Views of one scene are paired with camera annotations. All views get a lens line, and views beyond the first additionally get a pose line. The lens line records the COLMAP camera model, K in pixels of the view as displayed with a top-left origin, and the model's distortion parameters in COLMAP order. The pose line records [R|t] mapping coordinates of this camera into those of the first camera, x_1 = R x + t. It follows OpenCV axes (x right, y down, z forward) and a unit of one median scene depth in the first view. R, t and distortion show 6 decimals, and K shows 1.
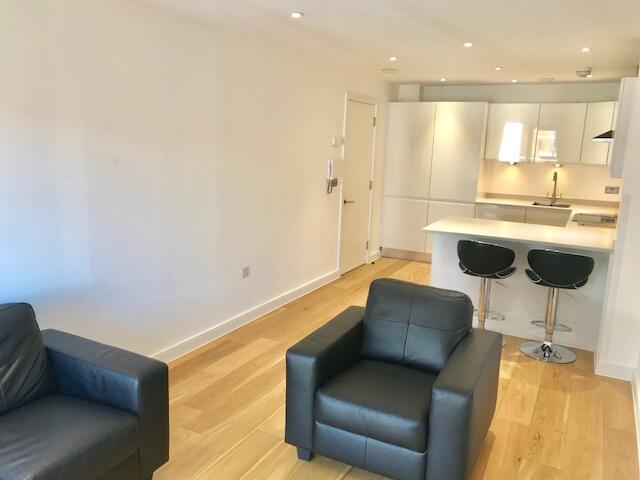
lens RADIAL K [[525.7, 0, 320.0], [0, 525.7, 240.0], [0, 0, 1]] dist [0.023749, 0.004439]
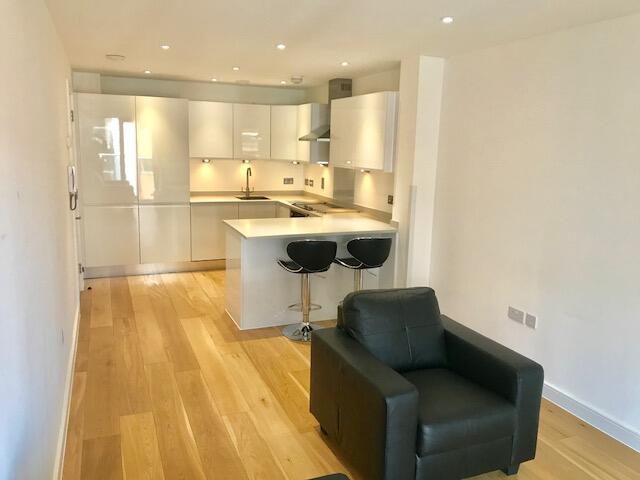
lens RADIAL K [[536.4, 0, 320.3], [0, 536.4, 222.4], [0, 0, 1]] dist [0.011582, 0.004600]
pose [[0.639794, -0.125755, 0.758188, -0.313648], [0.141080, 0.988976, 0.044984, -0.049195], [-0.755486, 0.078185, 0.650482, 0.199972]]
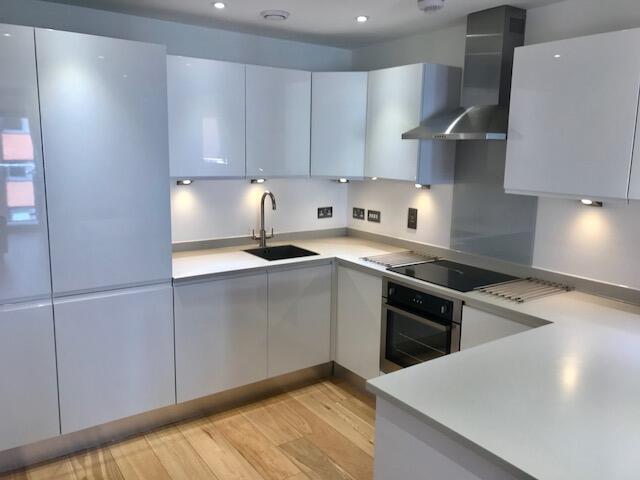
lens RADIAL K [[519.2, 0, 320.0], [0, 519.2, 240.0], [0, 0, 1]] dist [-0.005424, -0.003213]
pose [[0.454306, -0.180855, 0.872294, -0.015549], [0.169350, 0.978853, 0.114748, -0.139570], [-0.874601, 0.095592, 0.475327, 0.728911]]
